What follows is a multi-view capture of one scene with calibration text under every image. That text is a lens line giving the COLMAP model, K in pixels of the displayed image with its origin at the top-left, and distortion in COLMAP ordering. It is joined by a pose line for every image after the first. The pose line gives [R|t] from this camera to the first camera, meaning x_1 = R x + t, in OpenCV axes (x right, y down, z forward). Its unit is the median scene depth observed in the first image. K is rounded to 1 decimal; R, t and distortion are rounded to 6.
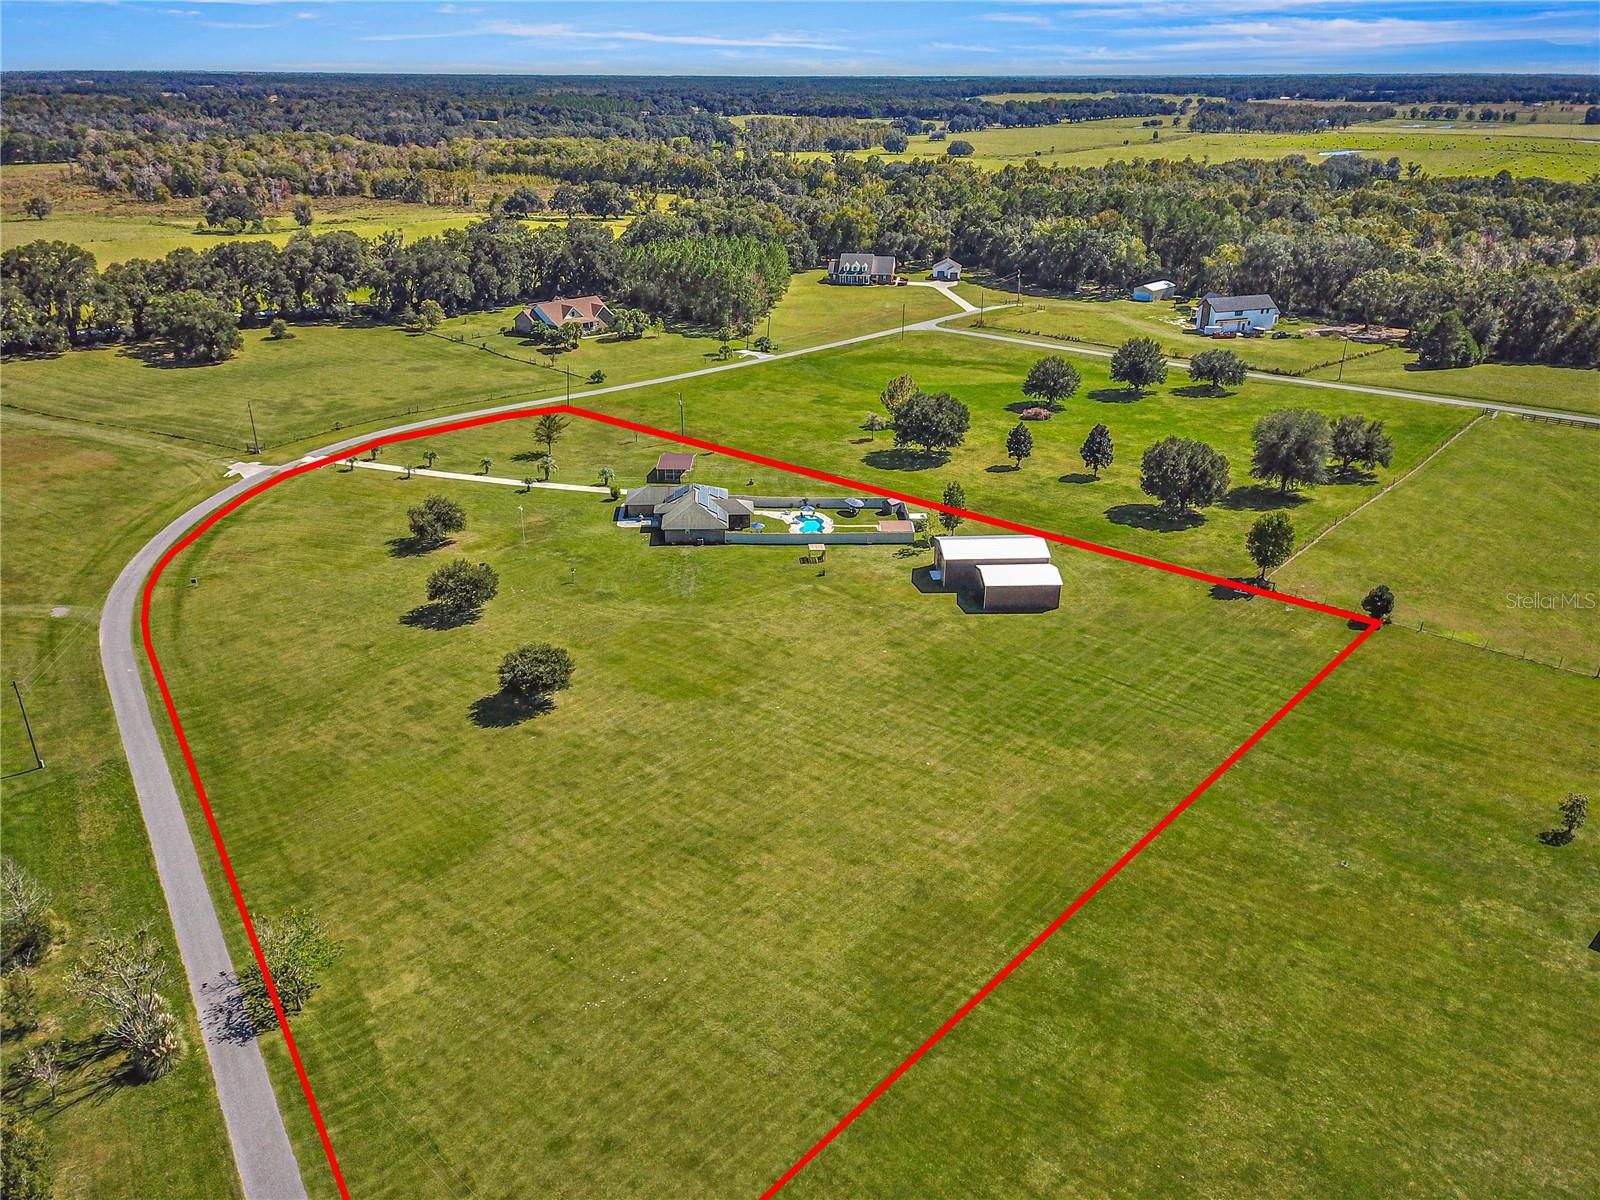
lens RADIAL K [[1194.9, 0, 800.0], [0, 1194.9, 600.0], [0, 0, 1]] dist [0.027235, -0.001079]
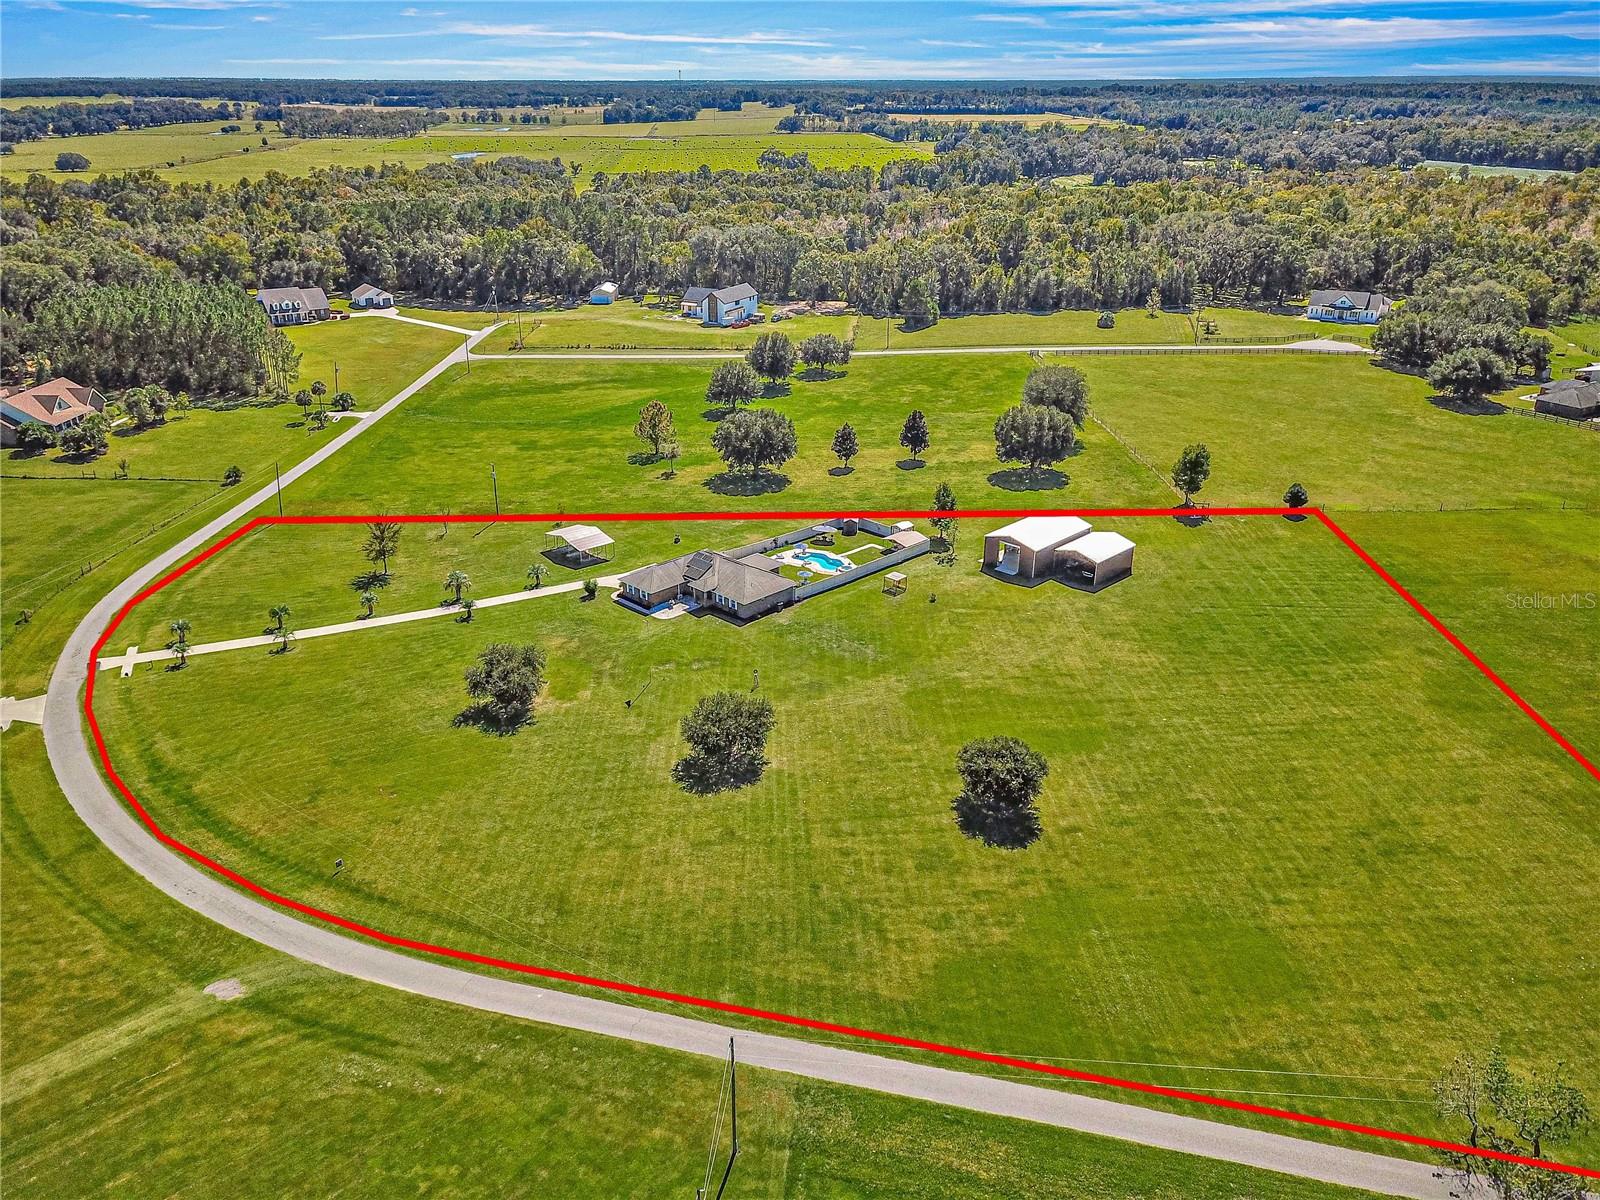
lens RADIAL K [[1226.7, 0, 800.0], [0, 1226.7, 600.0], [0, 0, 1]] dist [0.032142, 0.001295]
pose [[0.744894, -0.264133, 0.612672, -0.483528], [0.272247, 0.958700, 0.082310, -0.096232], [-0.609110, 0.105486, 0.786039, 0.229153]]
